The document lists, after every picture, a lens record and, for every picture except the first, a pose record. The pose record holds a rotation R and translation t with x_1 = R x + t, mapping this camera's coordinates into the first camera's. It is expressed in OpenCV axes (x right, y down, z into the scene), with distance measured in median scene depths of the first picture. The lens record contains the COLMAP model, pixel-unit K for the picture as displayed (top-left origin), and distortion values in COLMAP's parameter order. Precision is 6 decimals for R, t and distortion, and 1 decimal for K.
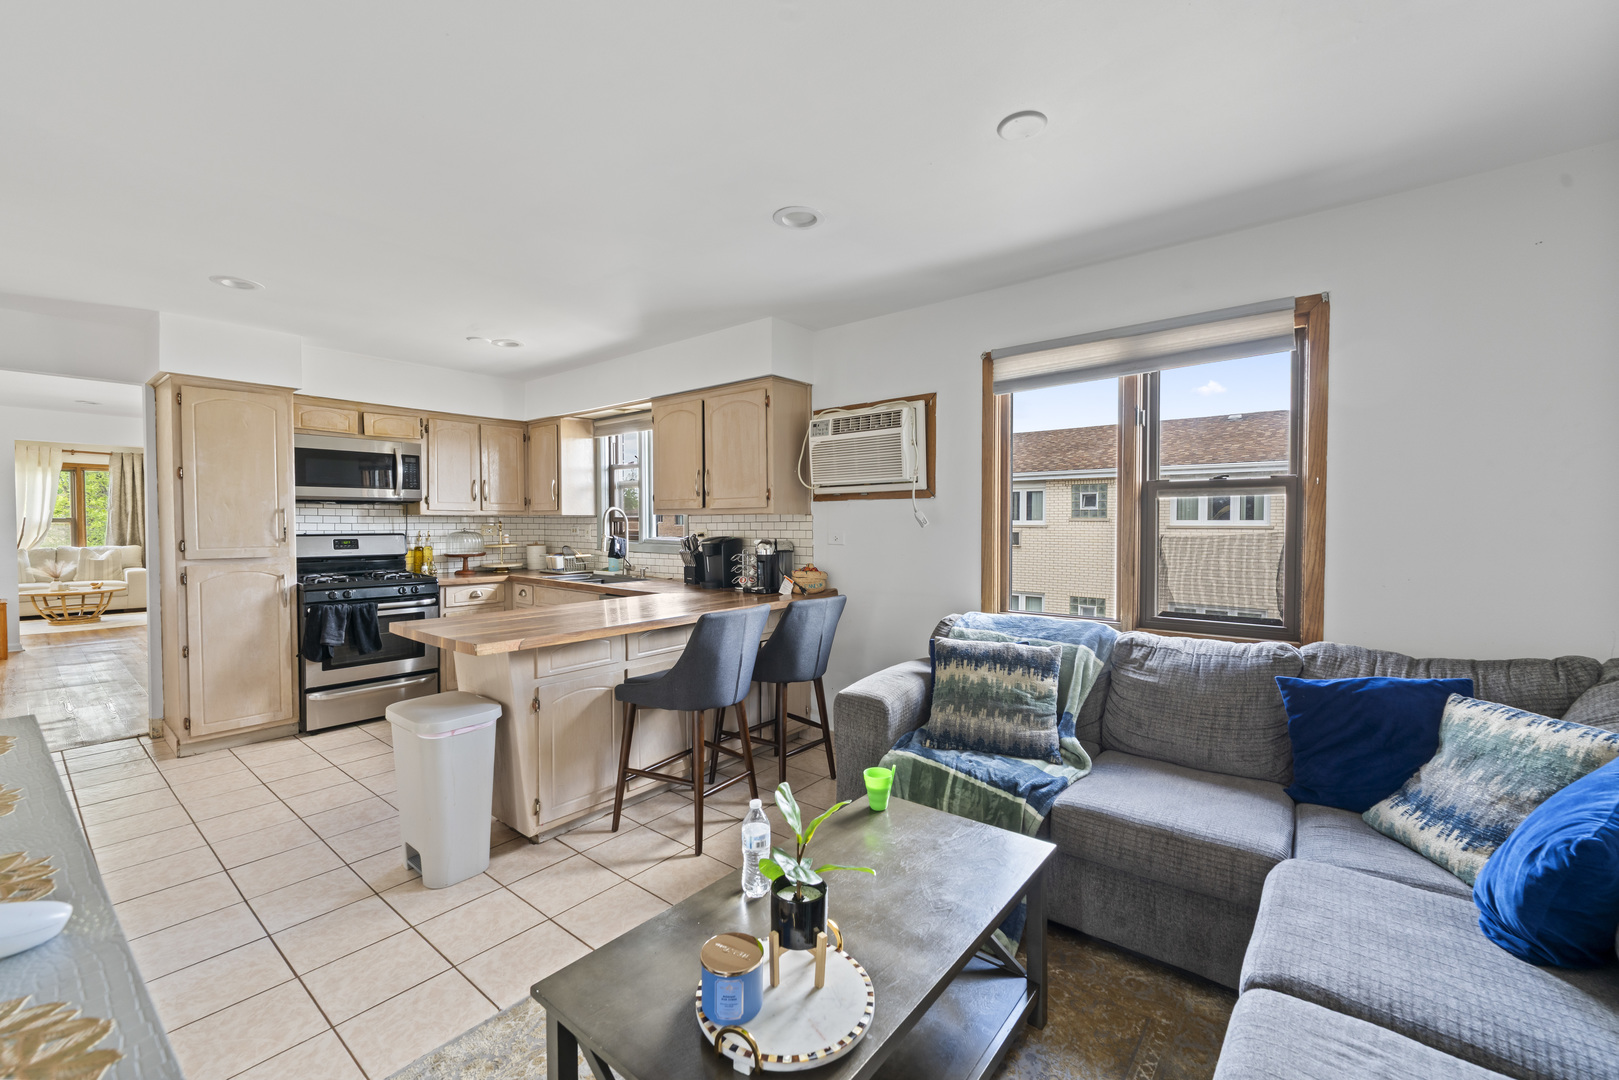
lens RADIAL K [[660.7, 0, 799.5], [0, 660.7, 540.7], [0, 0, 1]] dist [-0.000709, -0.000106]
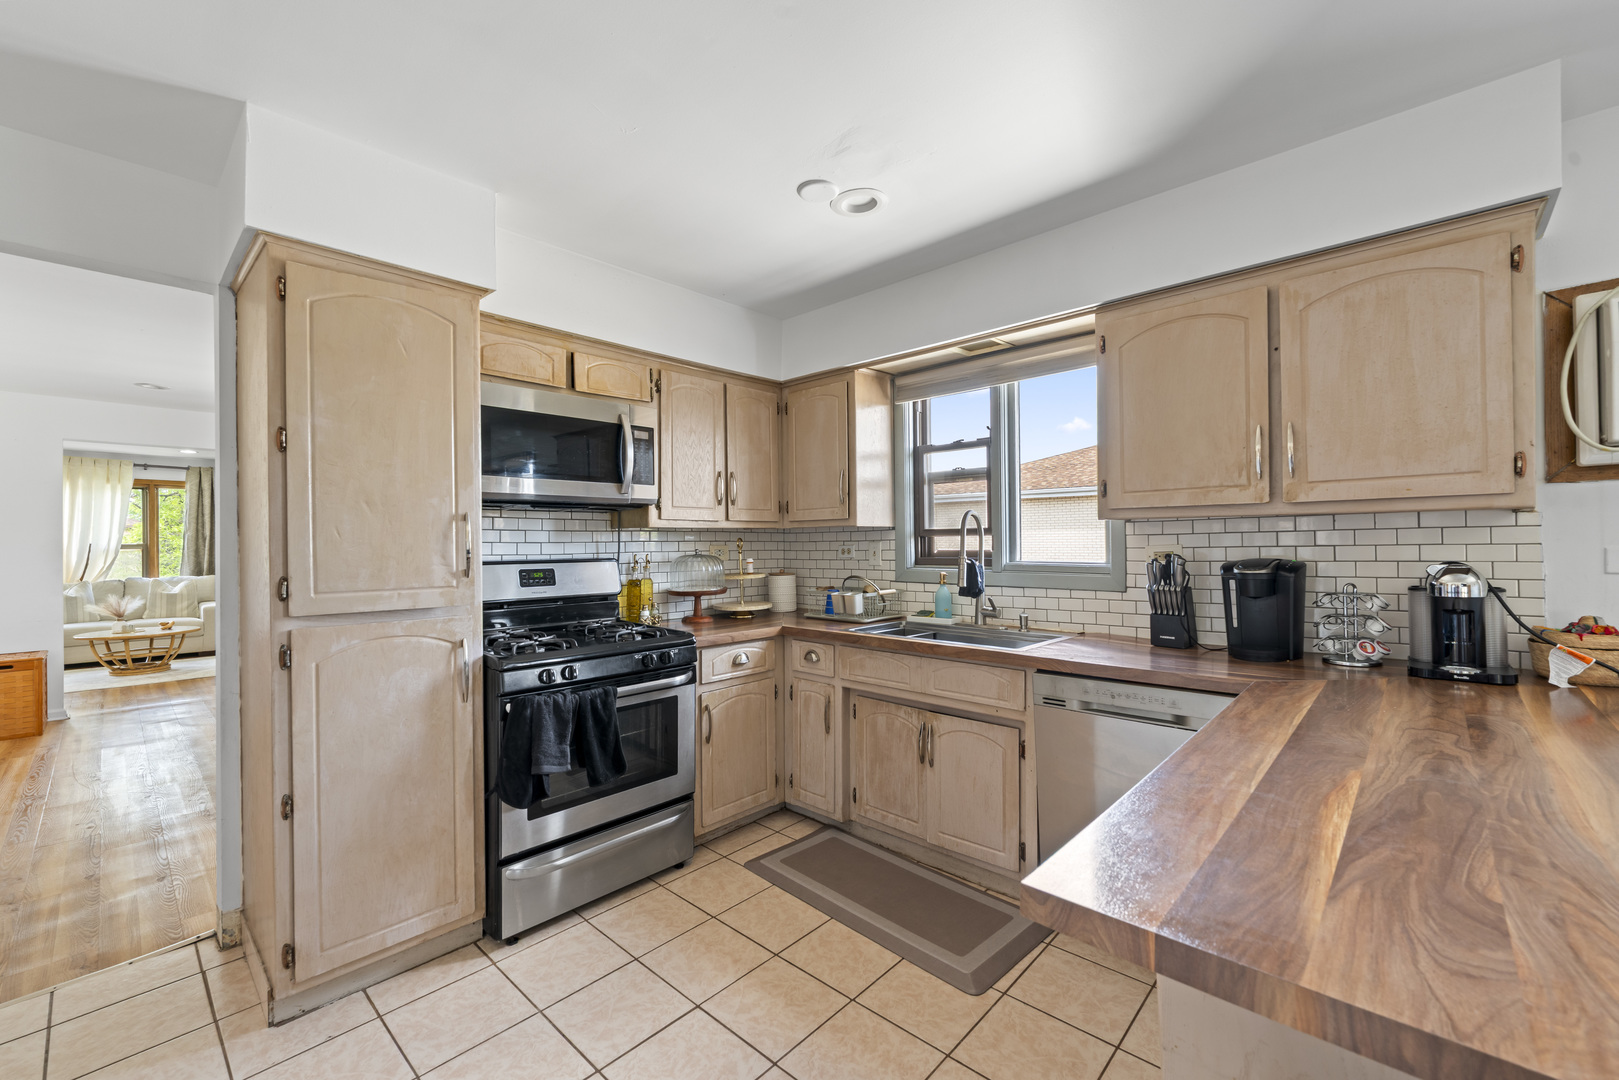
lens RADIAL K [[657.6, 0, 802.4], [0, 657.6, 544.3], [0, 0, 1]] dist [-0.001239, -0.000426]
pose [[0.998025, -0.010809, -0.061881, -0.408048], [0.009159, 0.999597, -0.026885, -0.006509], [0.062147, 0.026265, 0.997721, 0.421162]]
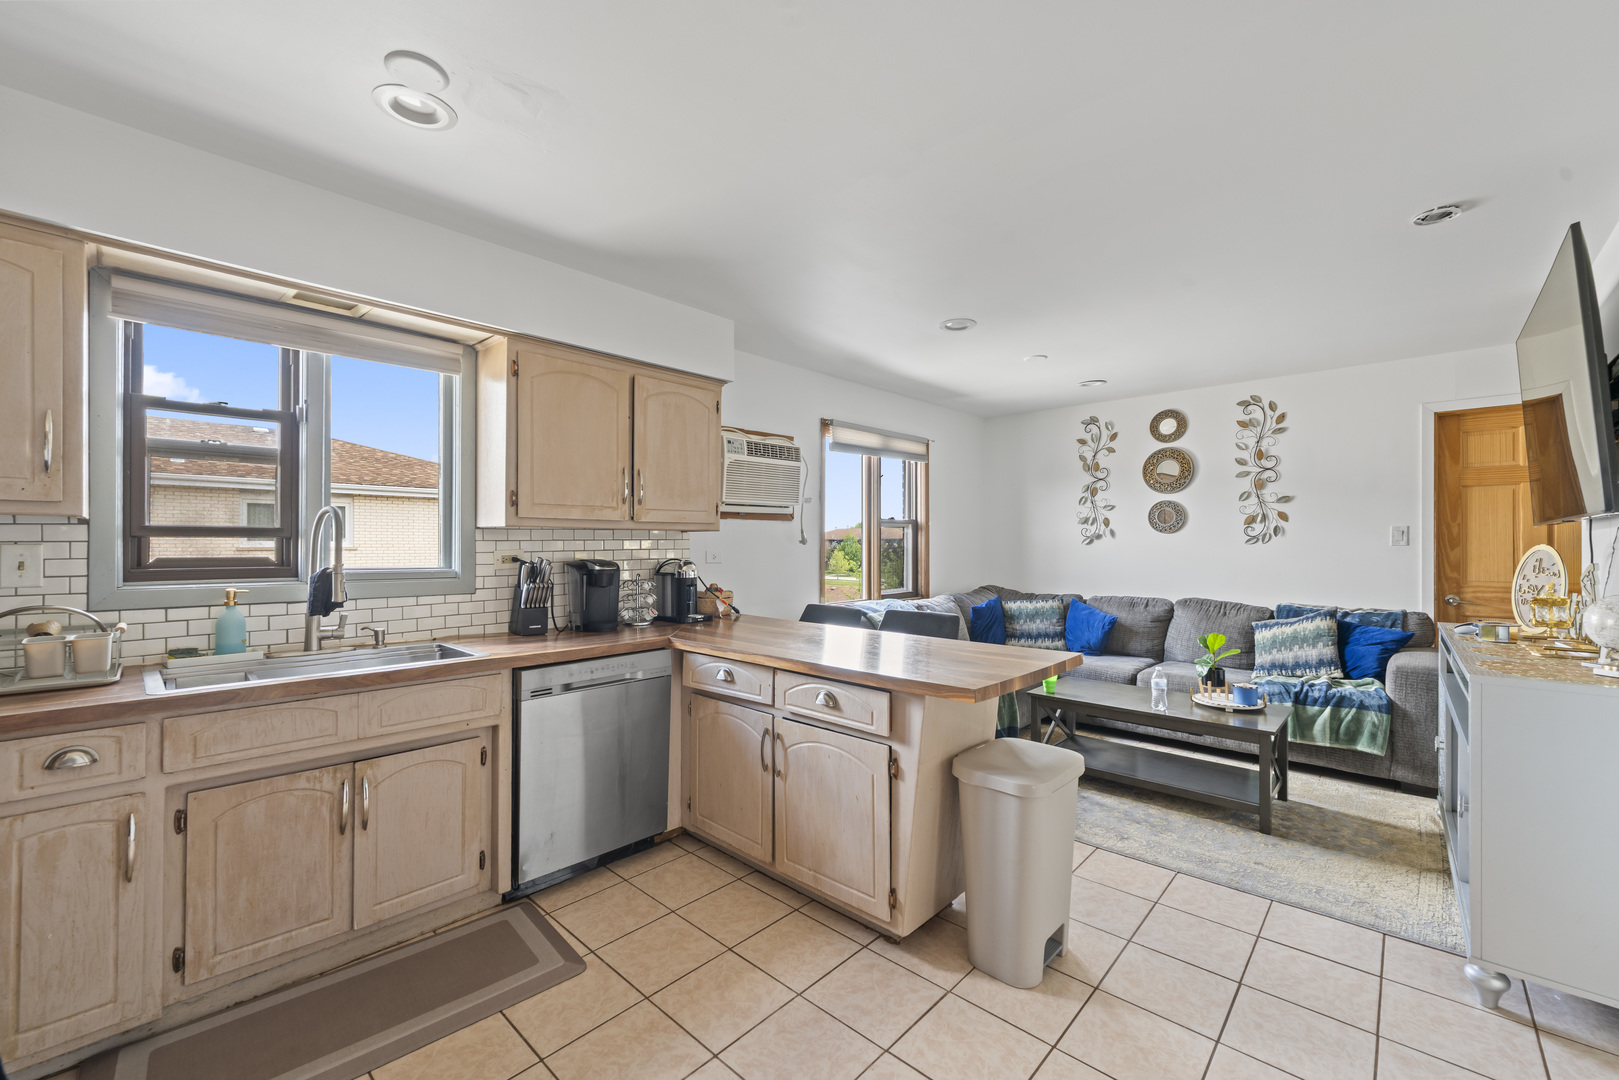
lens RADIAL K [[657.6, 0, 802.4], [0, 657.6, 544.3], [0, 0, 1]] dist [-0.001239, -0.000426]
pose [[0.065668, -0.003923, 0.997834, -0.752052], [0.026641, 0.999643, 0.002177, -0.016778], [-0.997486, 0.026441, 0.065750, 0.658784]]
